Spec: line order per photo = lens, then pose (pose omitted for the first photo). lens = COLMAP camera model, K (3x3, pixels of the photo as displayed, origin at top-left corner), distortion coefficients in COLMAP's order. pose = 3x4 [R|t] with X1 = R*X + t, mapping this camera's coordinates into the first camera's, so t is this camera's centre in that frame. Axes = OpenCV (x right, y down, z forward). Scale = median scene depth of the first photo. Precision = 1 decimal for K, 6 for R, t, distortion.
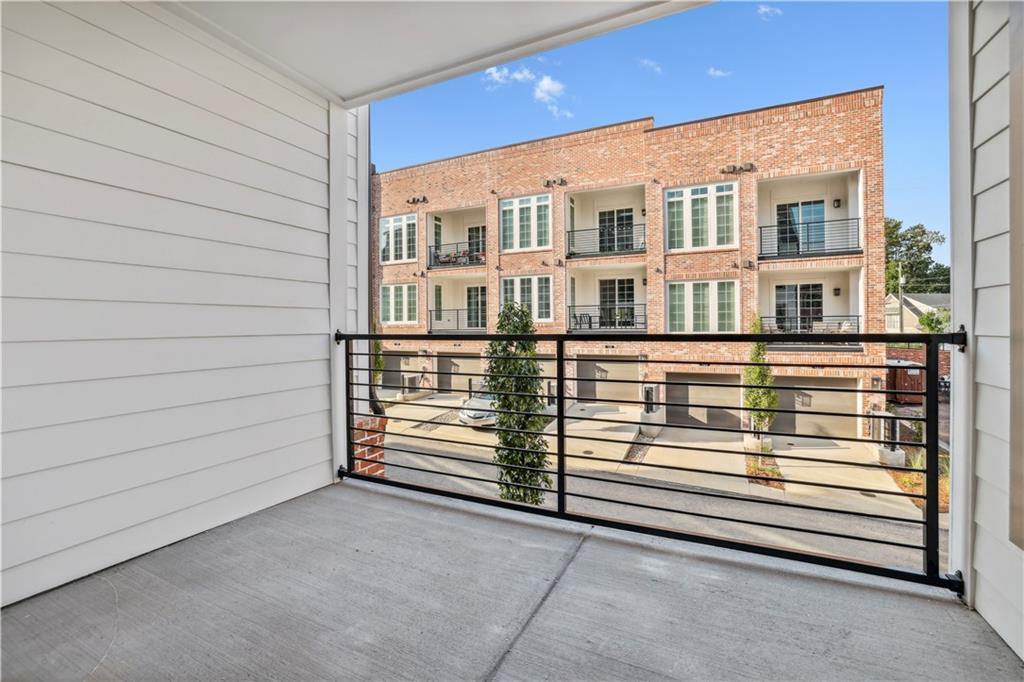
lens RADIAL K [[445.6, 0, 525.2], [0, 445.6, 324.9], [0, 0, 1]] dist [0.000097, 0.000541]
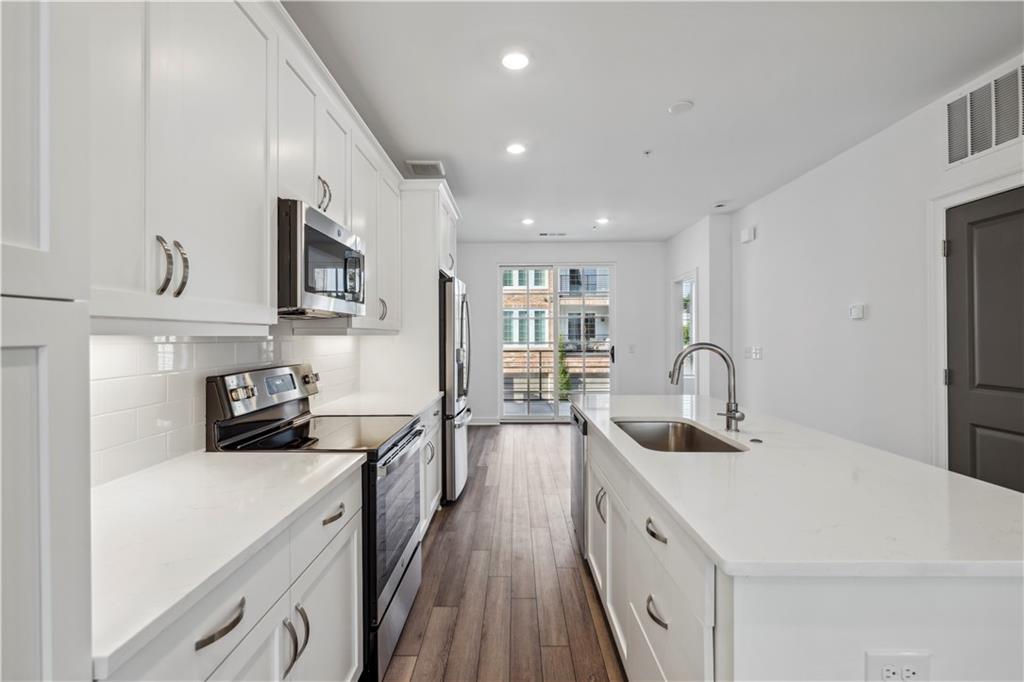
lens RADIAL K [[465.4, 0, 518.4], [0, 465.4, 334.2], [0, 0, 1]] dist [-0.003493, -0.000628]
pose [[0.908609, 0.007311, 0.417585, -0.243704], [-0.006941, 0.999973, -0.002404, -0.014642], [-0.417591, -0.000714, 0.908635, -0.349072]]
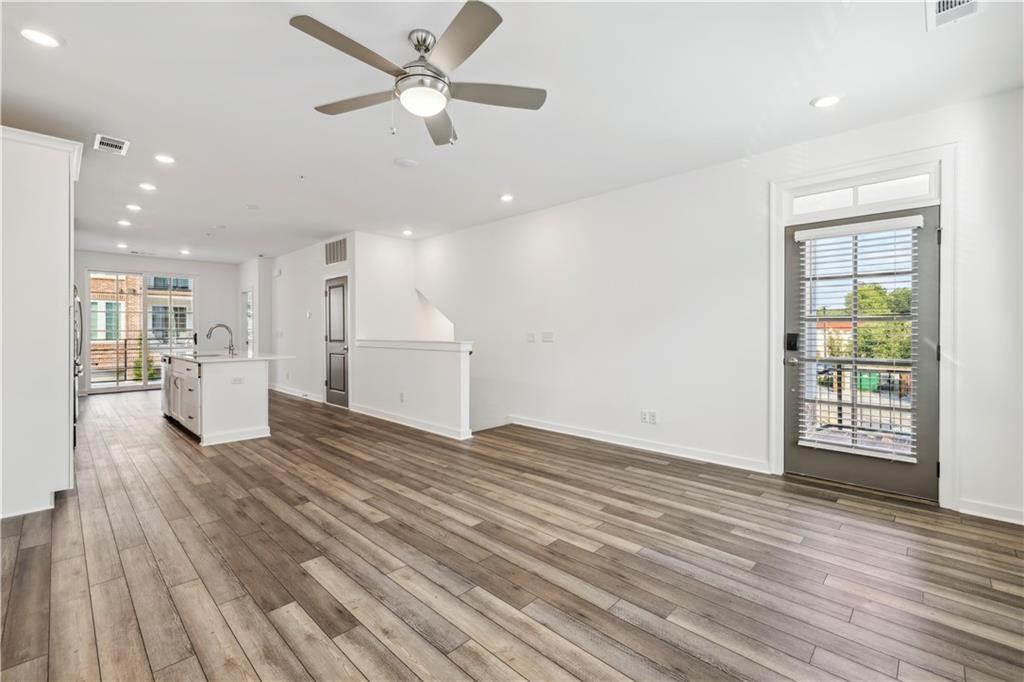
lens RADIAL K [[445.6, 0, 508.9], [0, 445.6, 334.4], [0, 0, 1]] dist [0.000097, 0.000541]
pose [[0.347734, 0.001618, 0.937592, -0.391575], [-0.005523, 0.999985, 0.000323, -0.006657], [-0.937577, -0.005291, 0.347738, -0.584727]]
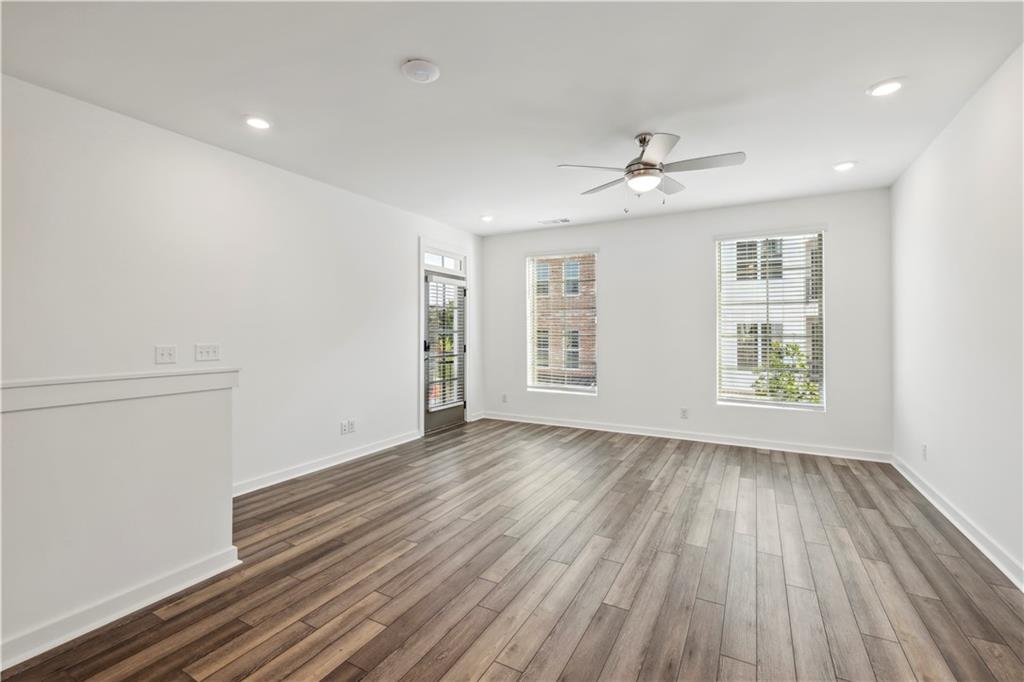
lens RADIAL K [[445.6, 0, 509.6], [0, 445.6, 325.4], [0, 0, 1]] dist [0.000097, 0.000541]
pose [[-0.996496, 0.012788, 0.082658, -0.229874], [0.011060, 0.999711, -0.021325, -0.011275], [-0.082906, -0.020336, -0.996350, -0.312934]]
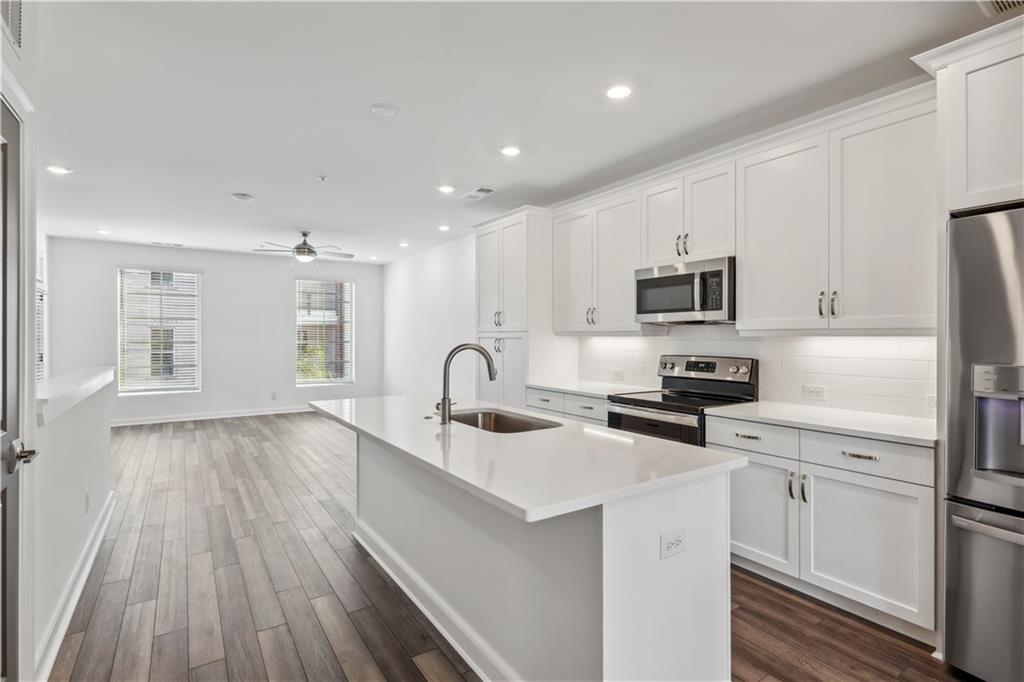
lens RADIAL K [[491.9, 0, 512.1], [0, 491.9, 338.1], [0, 0, 1]] dist [0.001250, -0.001418]
pose [[-0.530424, 0.013333, -0.847628, -0.028841], [0.008859, 0.999909, 0.010184, -0.016147], [0.847686, -0.002108, -0.530494, -0.164941]]
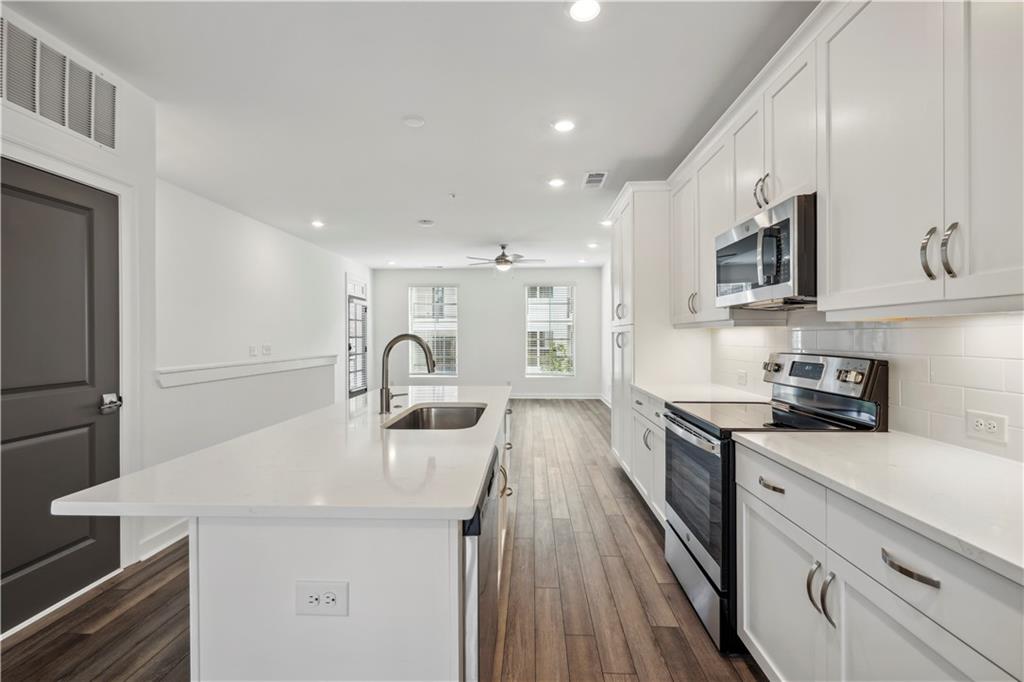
lens RADIAL K [[445.6, 0, 513.9], [0, 445.6, 337.7], [0, 0, 1]] dist [0.000097, 0.000541]
pose [[-0.927460, 0.015138, -0.373616, -0.125798], [0.015800, 0.999874, 0.001289, -0.011708], [0.373589, -0.004707, -0.927583, -0.121994]]
